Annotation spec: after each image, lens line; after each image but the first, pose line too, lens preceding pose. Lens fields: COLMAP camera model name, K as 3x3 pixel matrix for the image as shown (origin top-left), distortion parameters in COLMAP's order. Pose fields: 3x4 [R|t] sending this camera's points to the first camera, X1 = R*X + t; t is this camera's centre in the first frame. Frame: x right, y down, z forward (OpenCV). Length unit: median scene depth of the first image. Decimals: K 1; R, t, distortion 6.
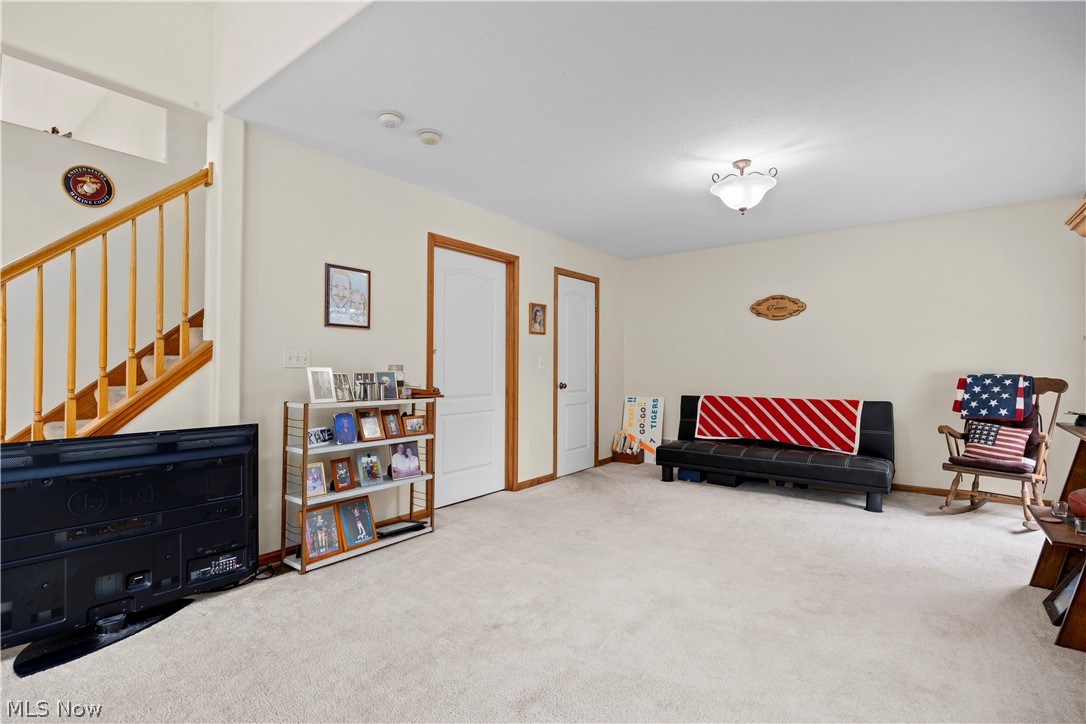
lens RADIAL K [[512.4, 0, 537.2], [0, 512.4, 360.3], [0, 0, 1]] dist [0.000458, 0.000005]
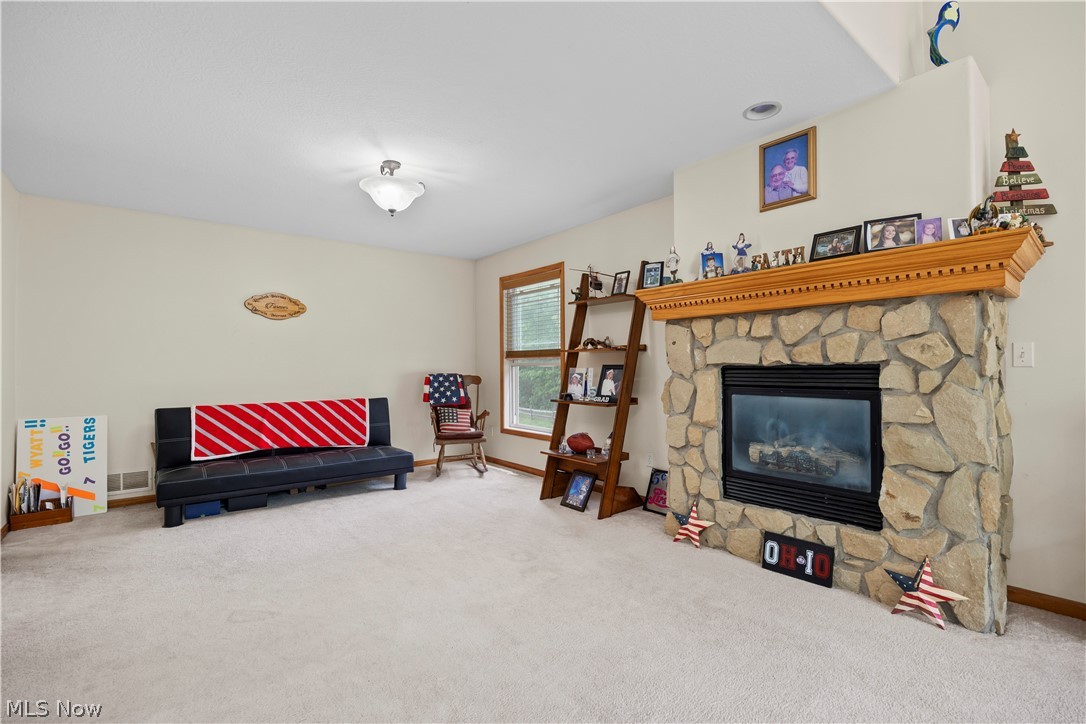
lens RADIAL K [[493.3, 0, 544.5], [0, 493.3, 365.9], [0, 0, 1]] dist [-0.009129, -0.000223]
pose [[0.234704, 0.003155, 0.972062, -0.349521], [-0.005761, 0.999982, -0.001855, 0.006055], [-0.972050, -0.005165, 0.234718, 0.369198]]
